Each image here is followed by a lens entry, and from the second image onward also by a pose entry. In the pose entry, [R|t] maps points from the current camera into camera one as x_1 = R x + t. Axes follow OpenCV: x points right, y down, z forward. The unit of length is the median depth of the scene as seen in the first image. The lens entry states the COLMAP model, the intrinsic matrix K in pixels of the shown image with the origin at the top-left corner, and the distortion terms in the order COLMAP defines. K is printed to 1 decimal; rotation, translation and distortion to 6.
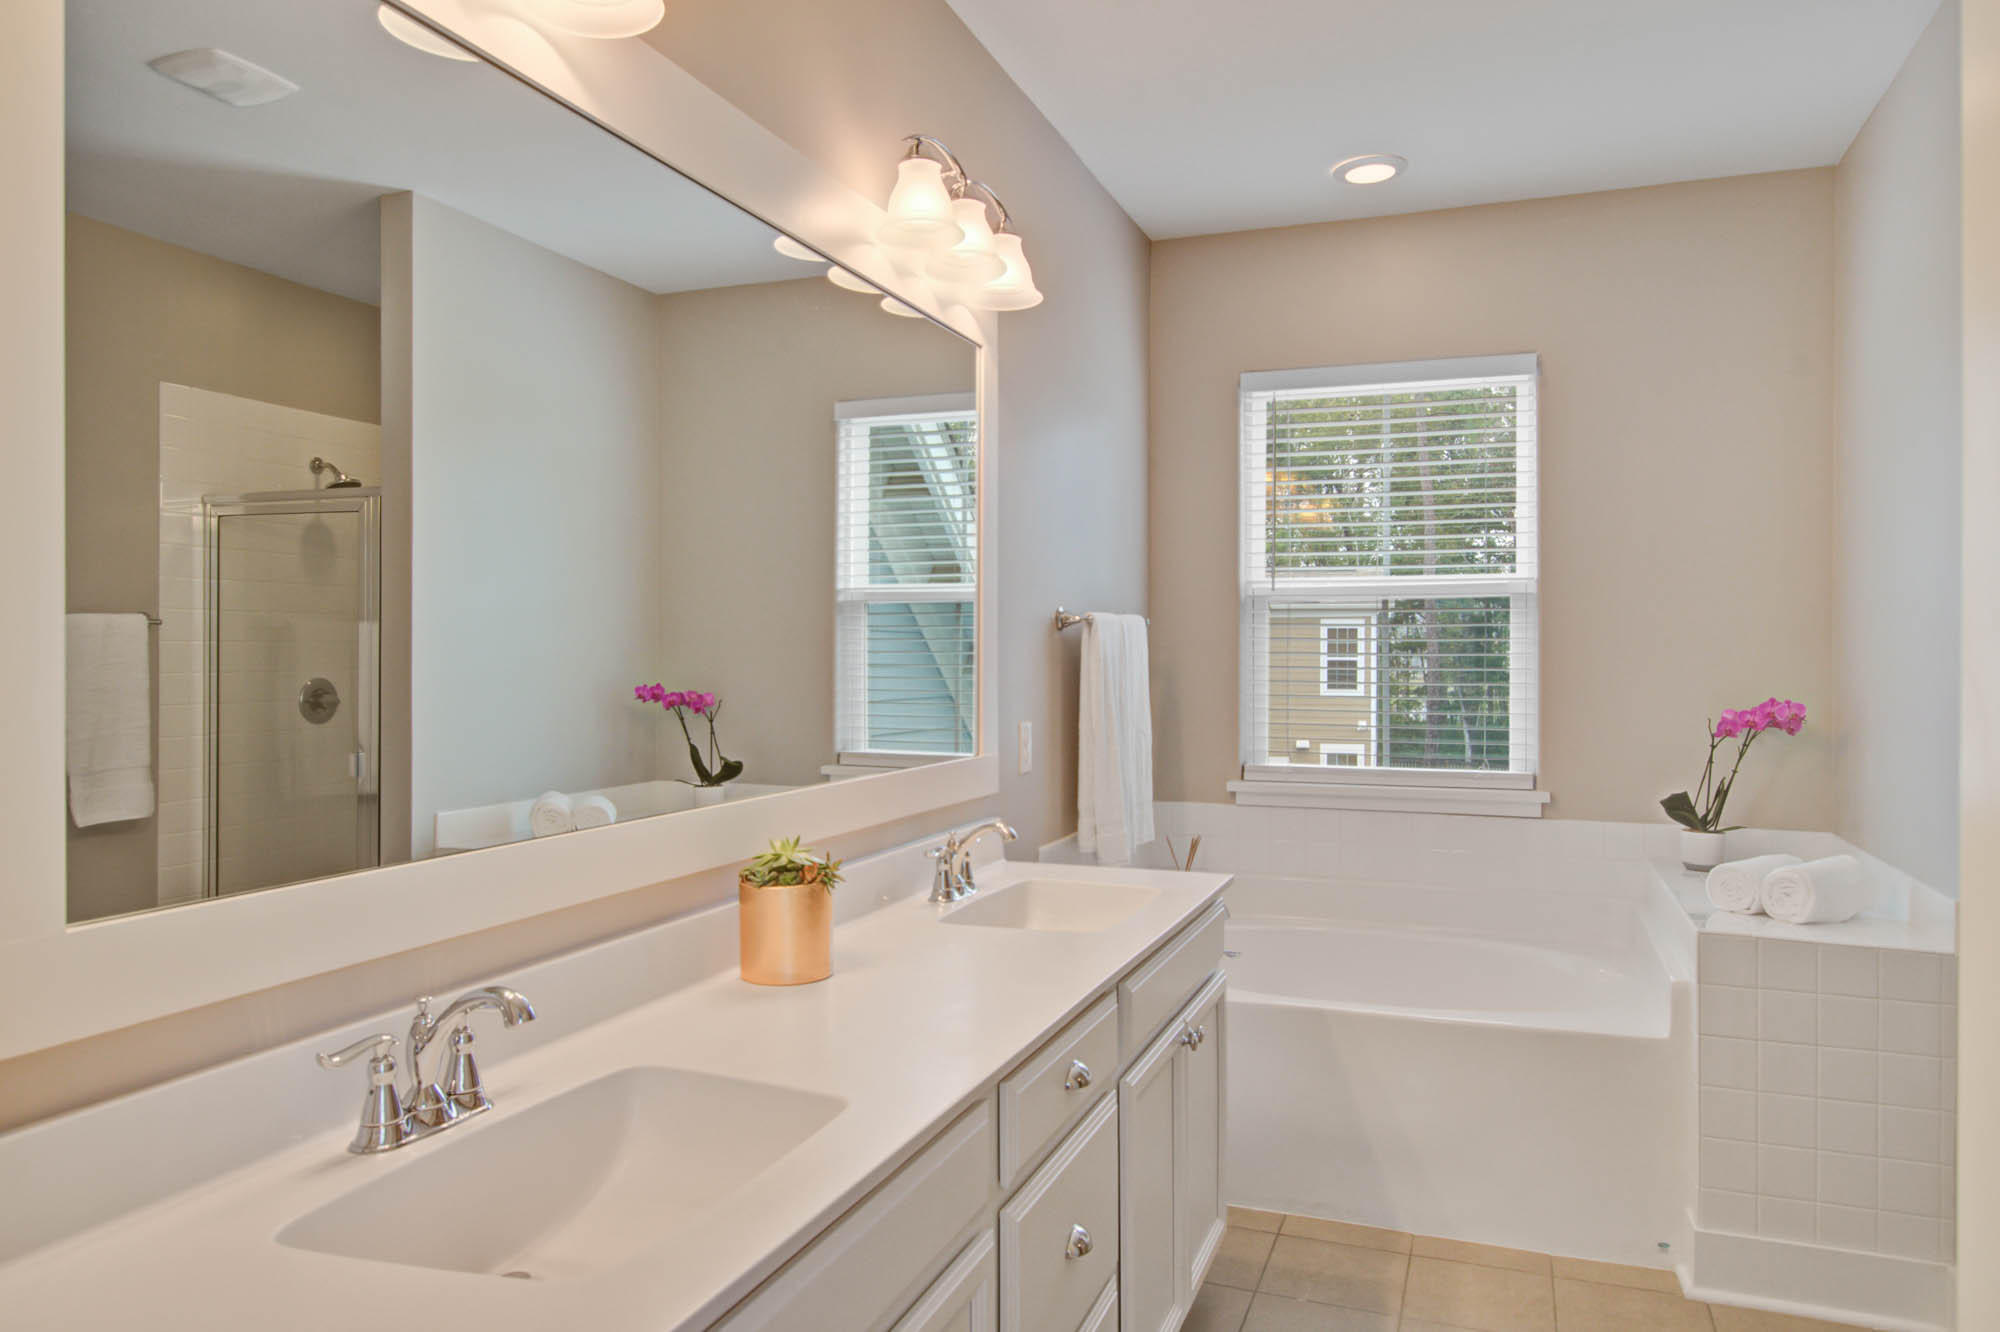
lens RADIAL K [[1332.3, 0, 995.0], [0, 1332.3, 657.4], [0, 0, 1]] dist [0.009591, 0.001357]
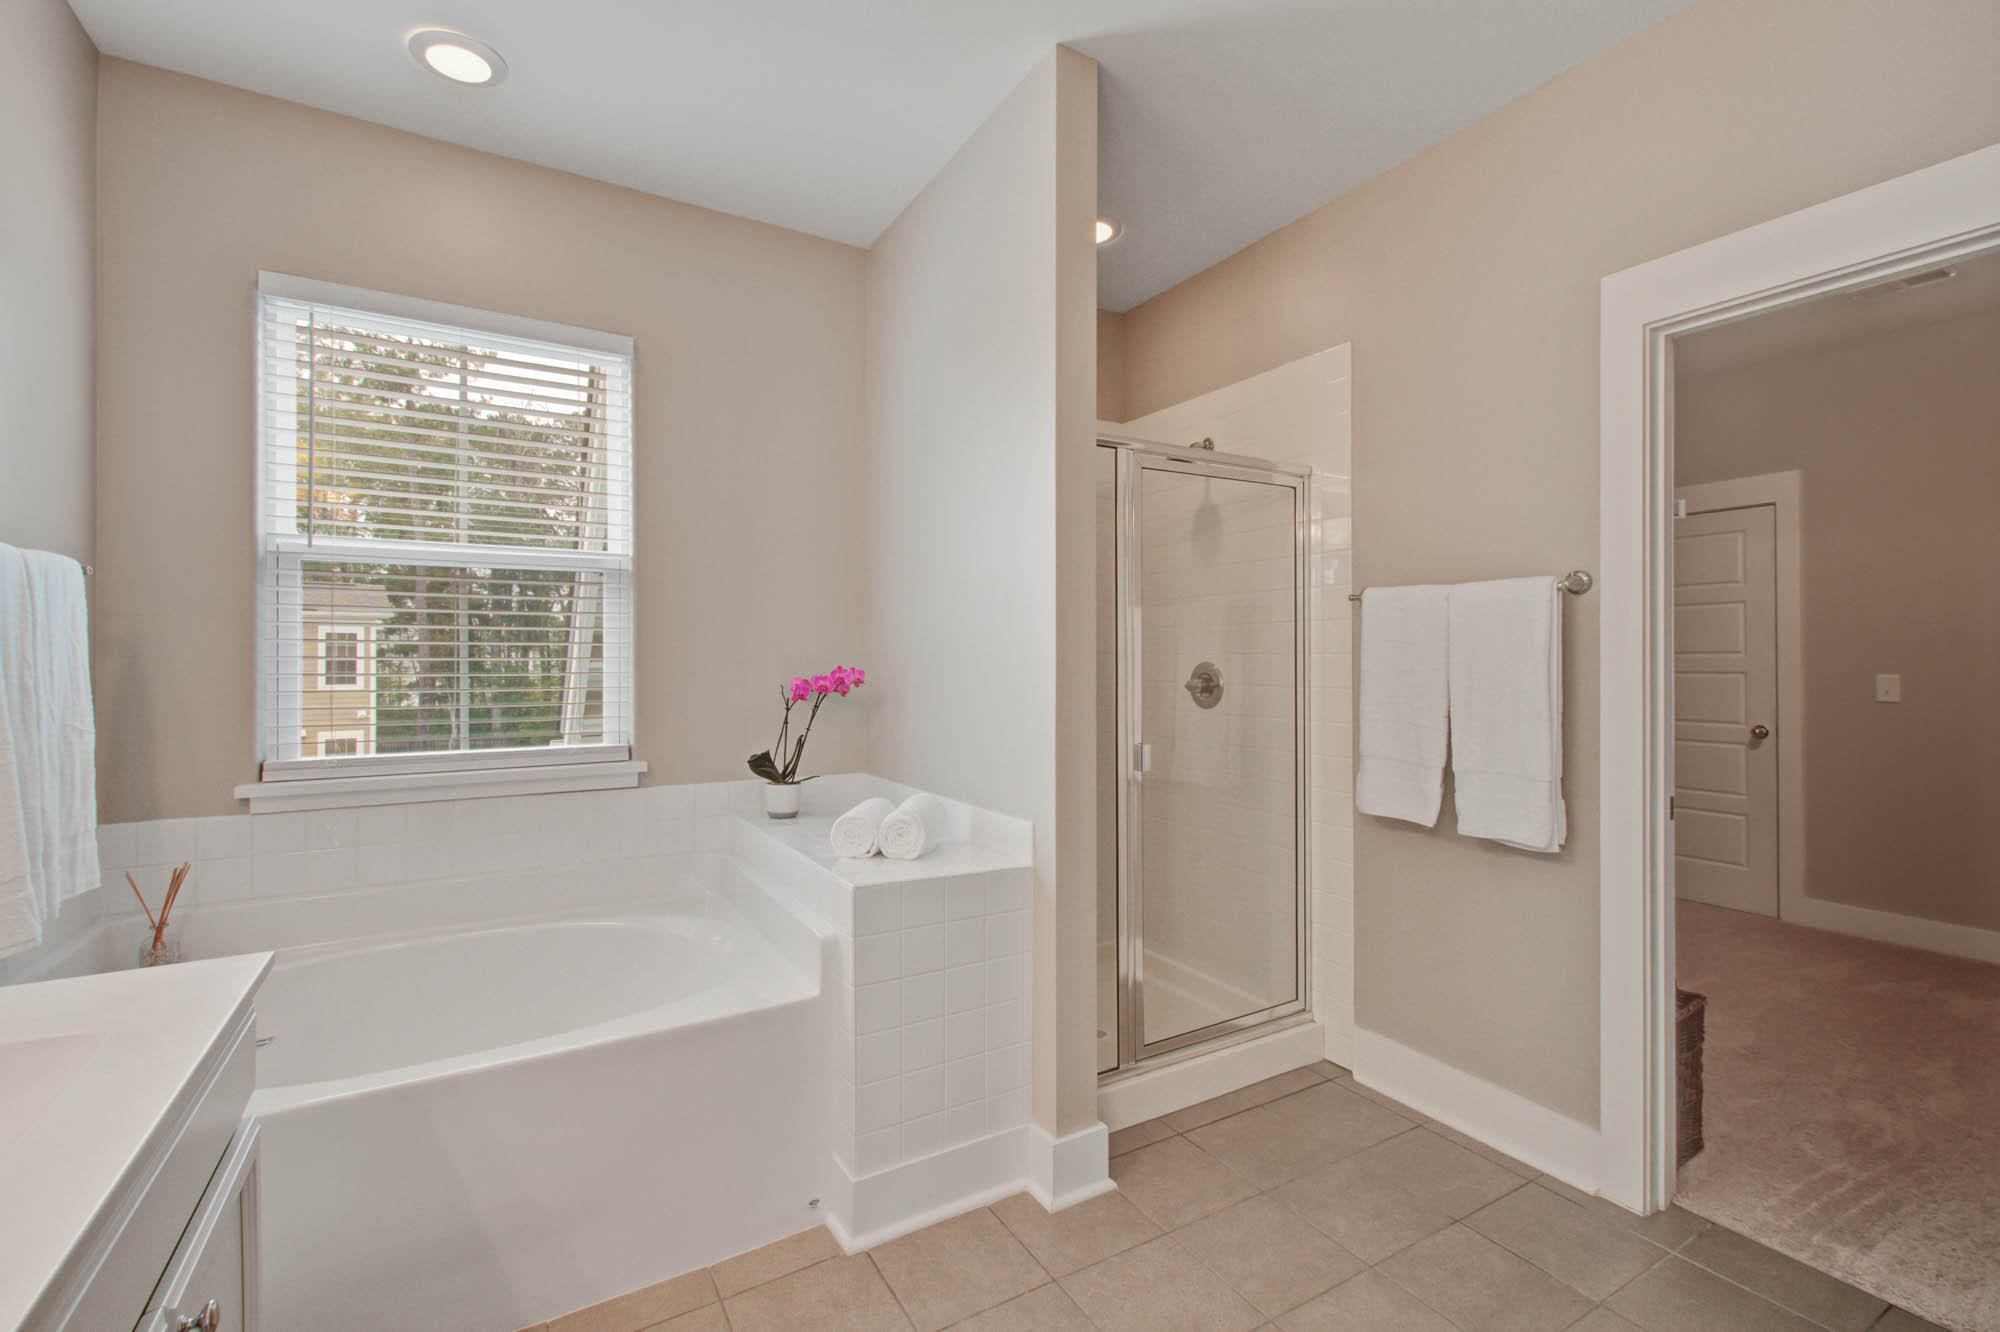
lens RADIAL K [[872.4, 0, 1010.2], [0, 872.4, 652.9], [0, 0, 1]] dist [0.005541, -0.001866]
pose [[0.610010, 0.003455, 0.792386, 0.048515], [0.003649, 0.999968, -0.007169, 0.021915], [-0.792385, 0.007265, 0.609978, 0.355222]]
